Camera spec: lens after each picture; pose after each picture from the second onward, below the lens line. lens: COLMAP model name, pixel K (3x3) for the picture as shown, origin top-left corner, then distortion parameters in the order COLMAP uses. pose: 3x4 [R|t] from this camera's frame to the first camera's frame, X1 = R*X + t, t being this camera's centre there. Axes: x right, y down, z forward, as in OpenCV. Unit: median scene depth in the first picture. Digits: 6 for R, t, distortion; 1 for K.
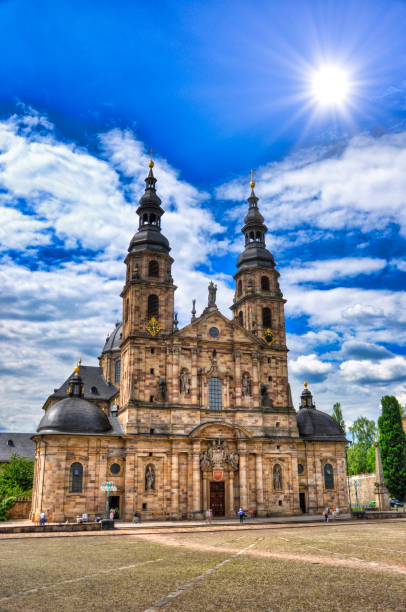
lens RADIAL K [[525.5, 0, 215.8], [0, 525.5, 275.7], [0, 0, 1]] dist [-0.079169, 0.010564]
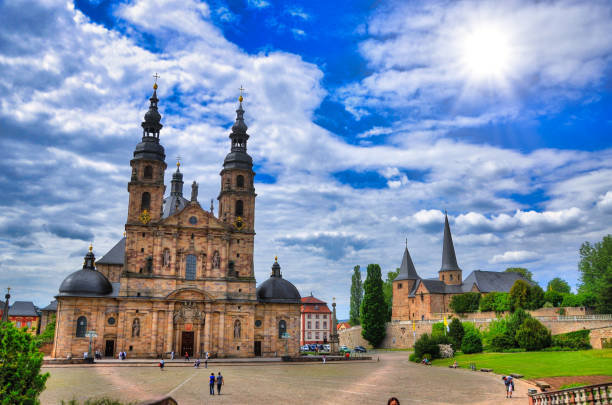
lens RADIAL K [[479.8, 0, 293.2], [0, 479.8, 178.7], [0, 0, 1]] dist [-0.131866, 0.121985]
pose [[0.998858, -0.004139, -0.047605, 0.324052], [0.007765, 0.997060, 0.076234, -0.091231], [0.047150, -0.076516, 0.995953, -0.179789]]
